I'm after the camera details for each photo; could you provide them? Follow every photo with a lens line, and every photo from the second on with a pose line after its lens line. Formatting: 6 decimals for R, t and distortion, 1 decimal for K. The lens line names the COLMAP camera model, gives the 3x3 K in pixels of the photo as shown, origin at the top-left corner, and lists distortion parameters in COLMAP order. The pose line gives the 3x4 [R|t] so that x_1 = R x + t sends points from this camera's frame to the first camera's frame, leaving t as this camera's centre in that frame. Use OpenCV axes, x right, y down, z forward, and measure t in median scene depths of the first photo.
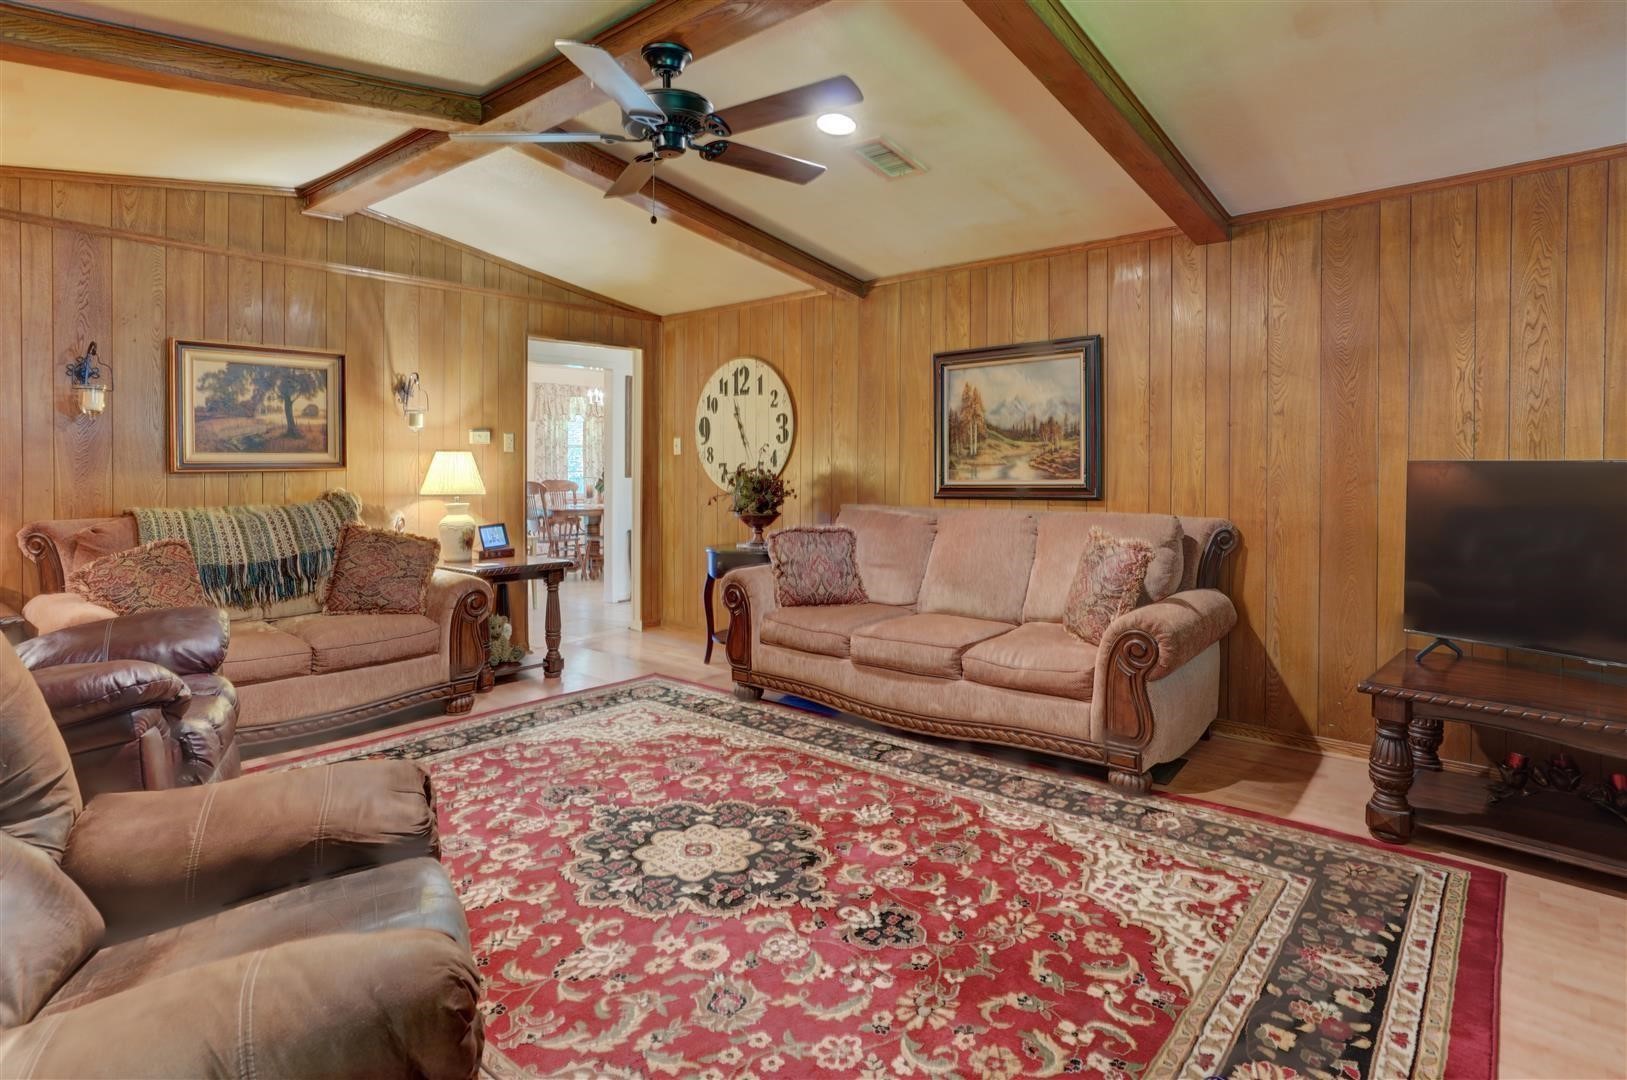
lens RADIAL K [[849.8, 0, 798.7], [0, 849.8, 482.8], [0, 0, 1]] dist [-0.030555, 0.002554]
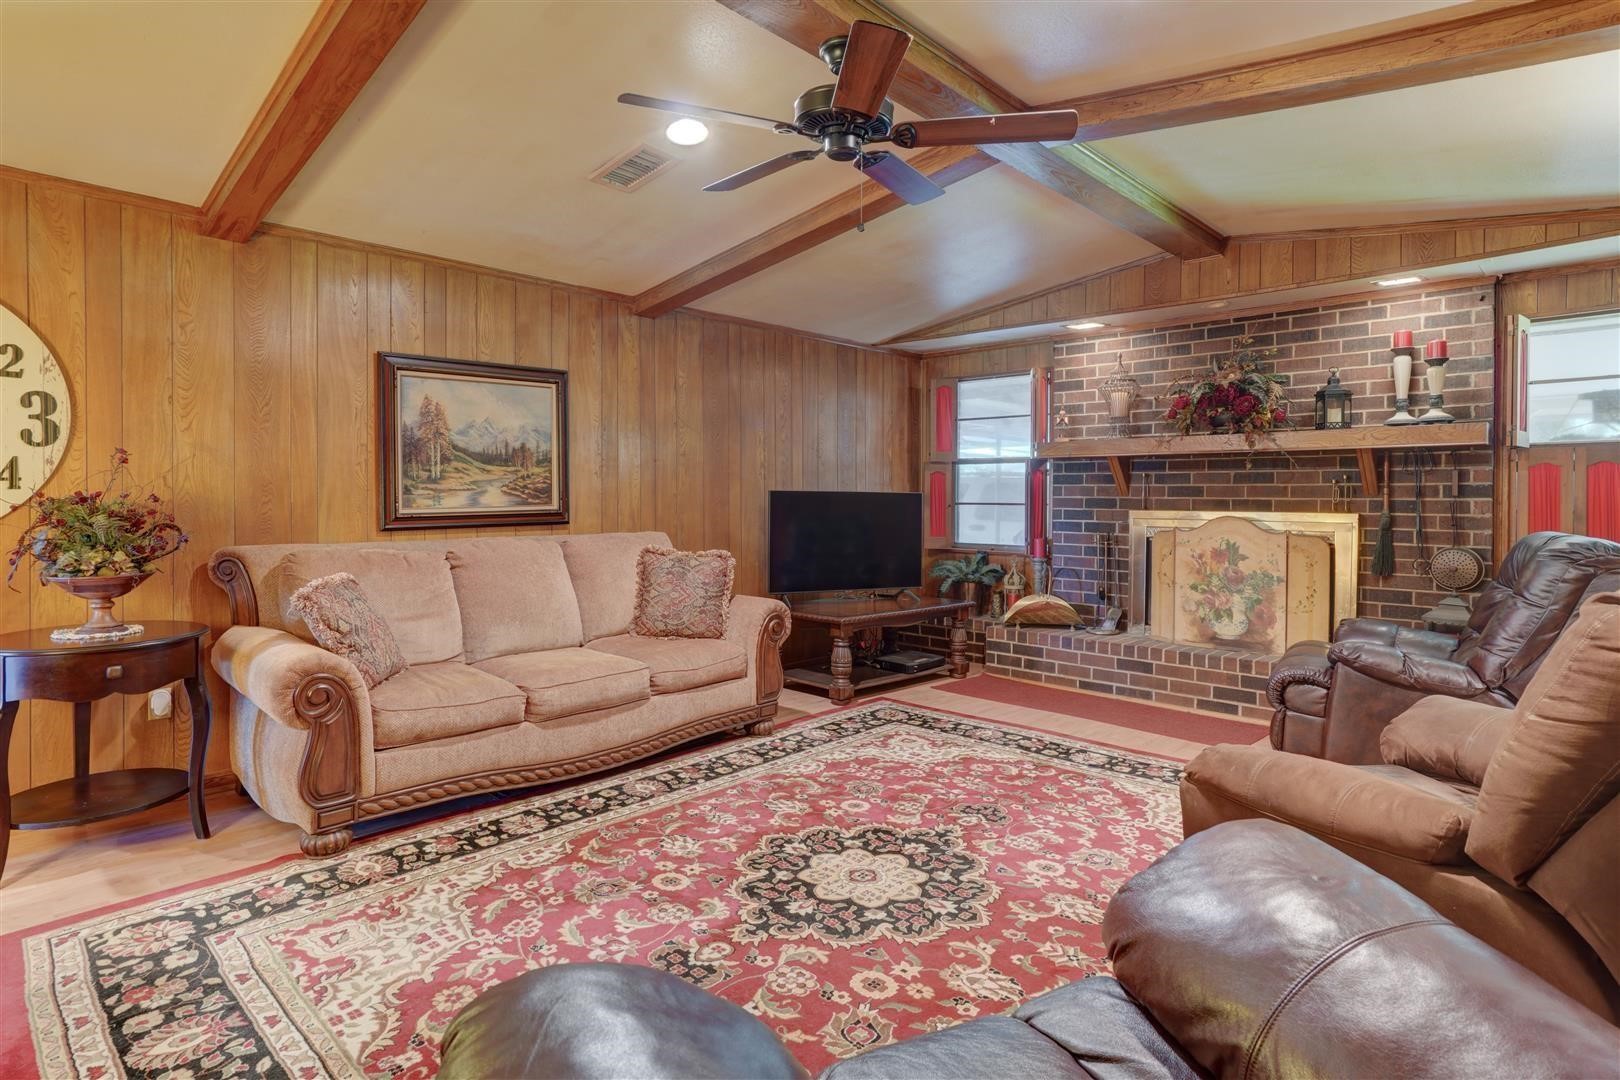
lens RADIAL K [[846.2, 0, 788.5], [0, 846.2, 507.0], [0, 0, 1]] dist [-0.030555, 0.002554]
pose [[0.060862, -0.004052, 0.998138, -0.810150], [0.021244, 0.999771, 0.002763, 0.001929], [-0.997920, 0.021036, 0.060934, 0.751578]]
